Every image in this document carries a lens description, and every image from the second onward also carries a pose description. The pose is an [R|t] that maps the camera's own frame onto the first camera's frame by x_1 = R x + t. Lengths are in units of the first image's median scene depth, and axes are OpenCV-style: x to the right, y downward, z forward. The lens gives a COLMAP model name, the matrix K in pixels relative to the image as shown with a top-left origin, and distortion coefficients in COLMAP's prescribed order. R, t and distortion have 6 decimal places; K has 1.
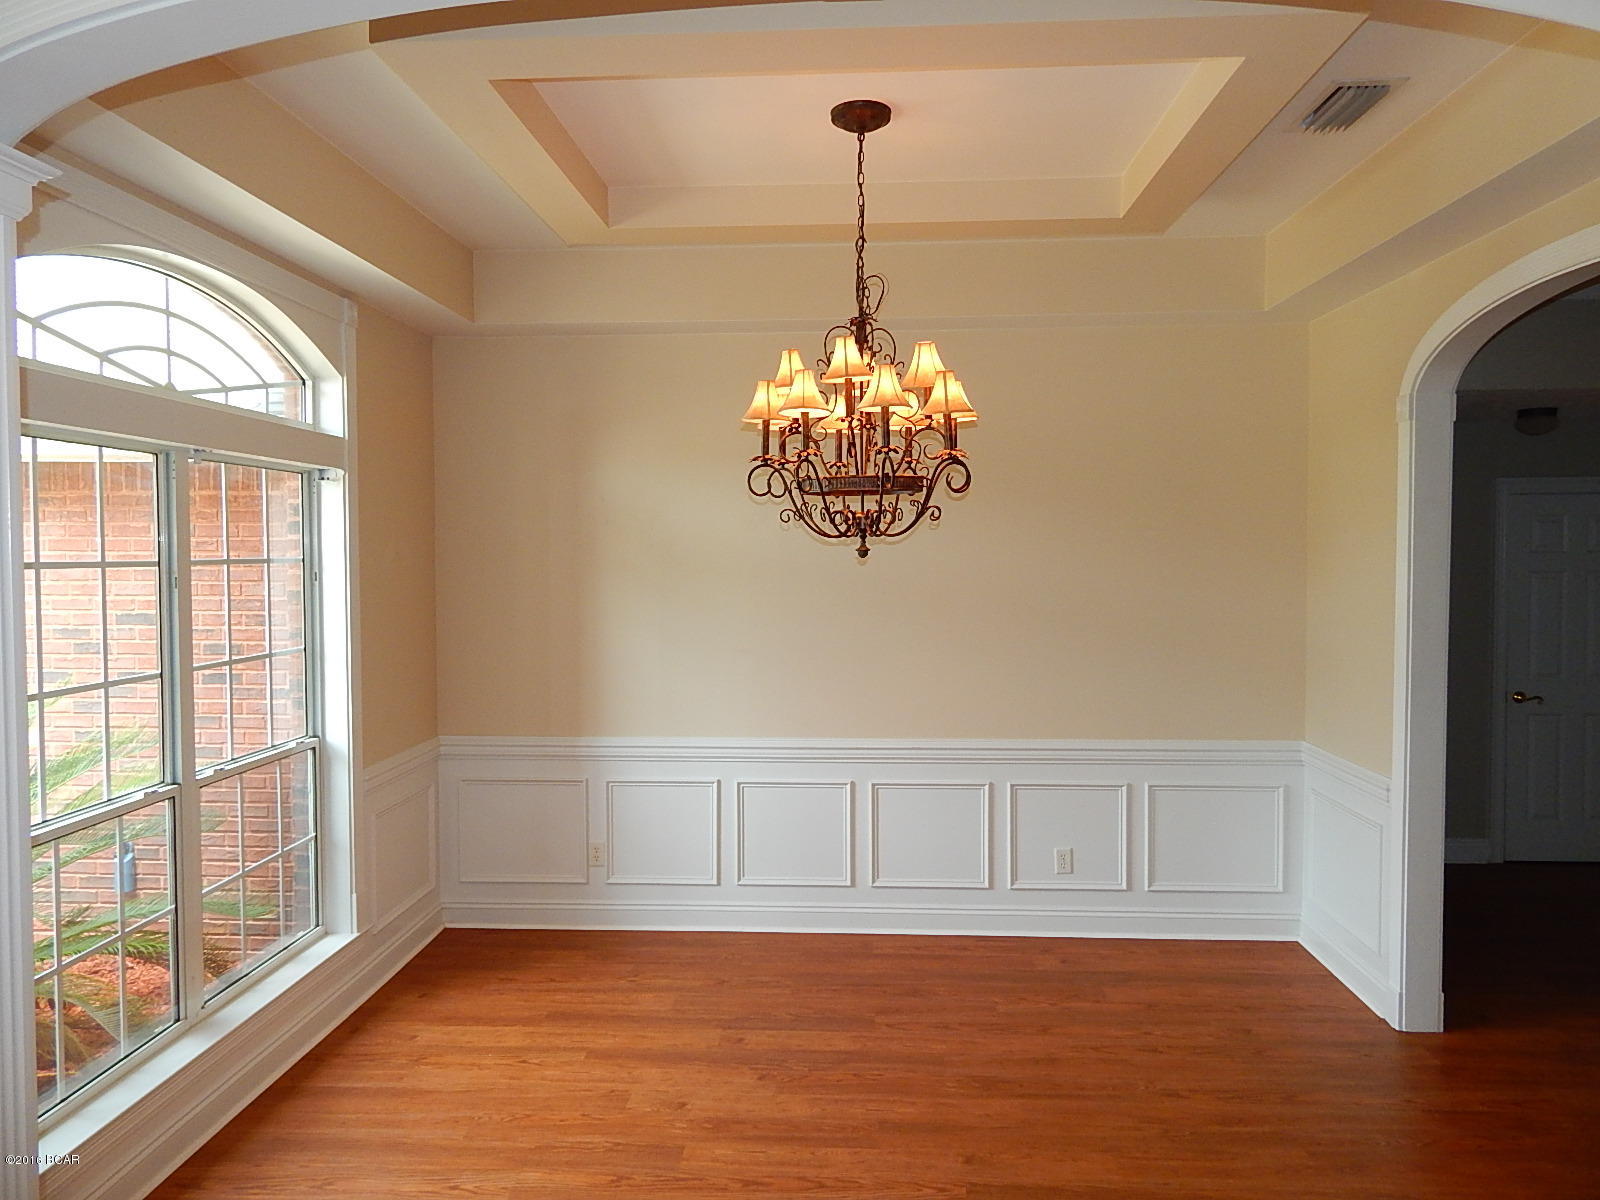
lens RADIAL K [[1012.9, 0, 741.1], [0, 1012.9, 593.2], [0, 0, 1]] dist [0.004663, 0.000711]
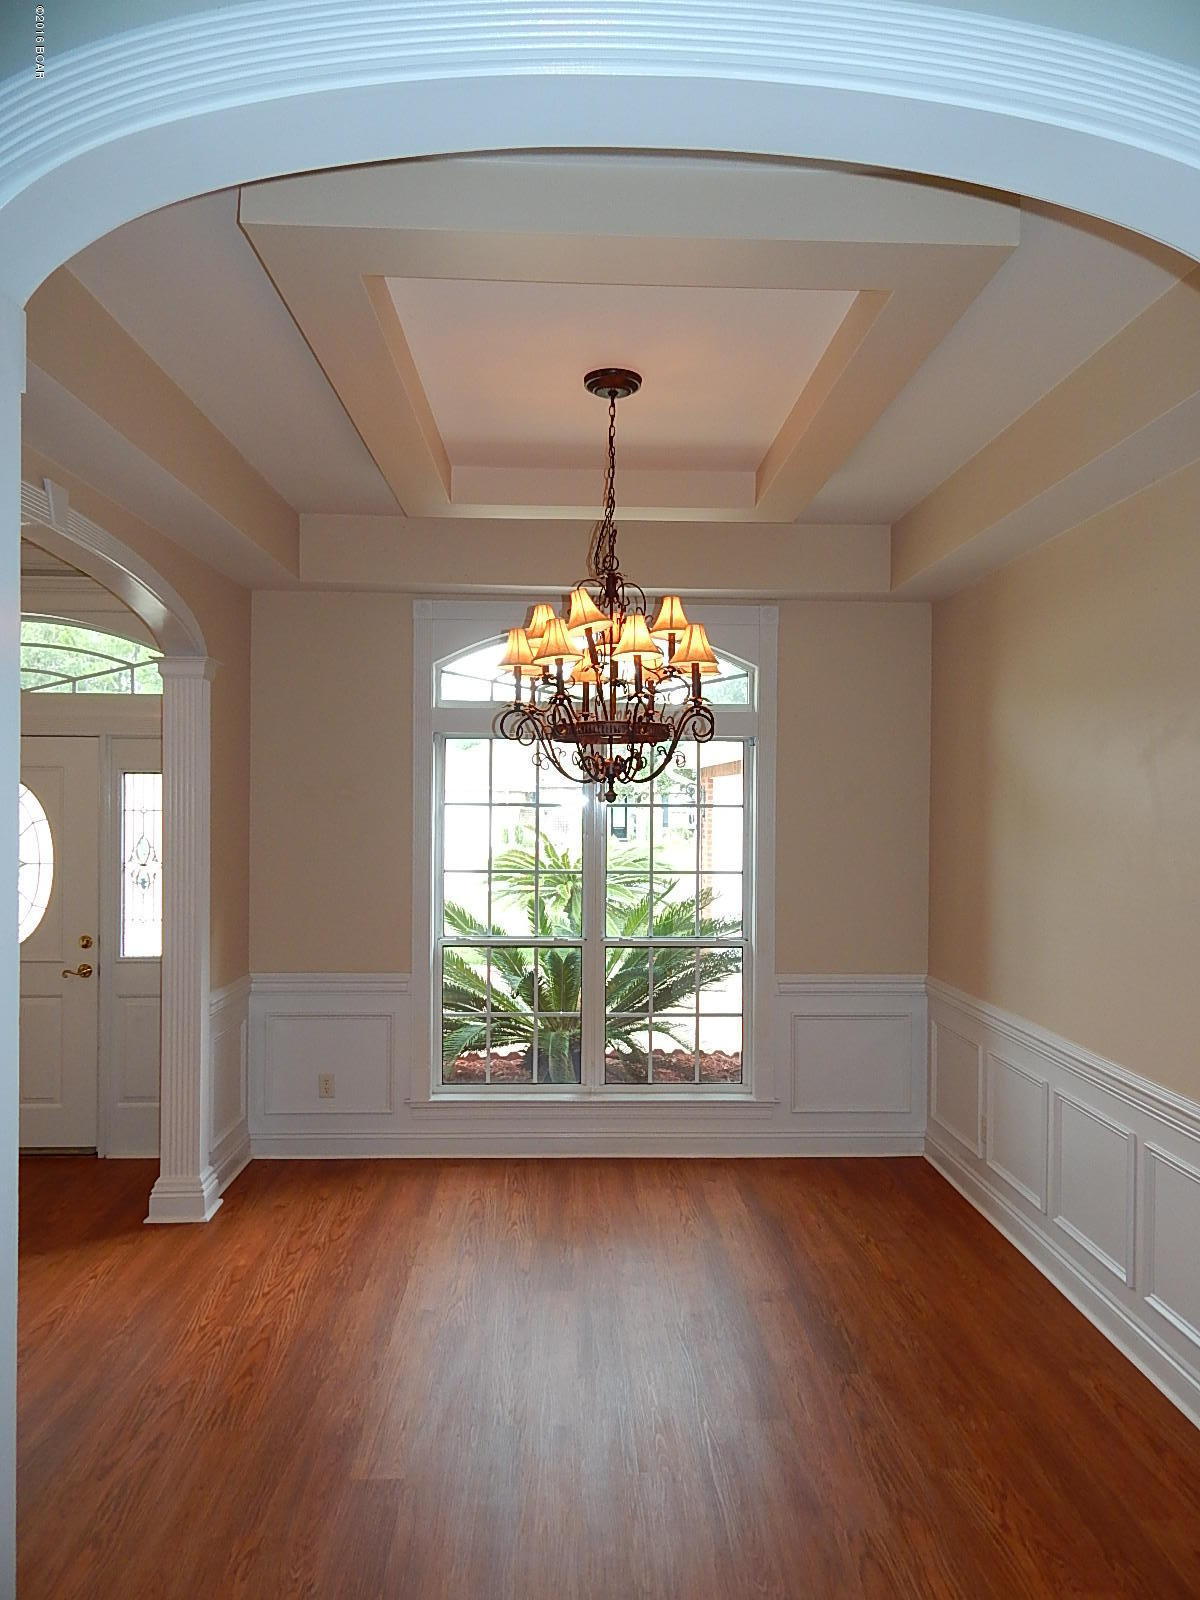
lens RADIAL K [[1012.9, 0, 639.0], [0, 1012.9, 839.1], [0, 0, 1]] dist [0.004663, 0.000711]
pose [[0.167189, 0.037383, -0.985216, 1.123710], [-0.040906, 0.998683, 0.030952, -0.030266], [0.985076, 0.035126, 0.168498, 0.858704]]
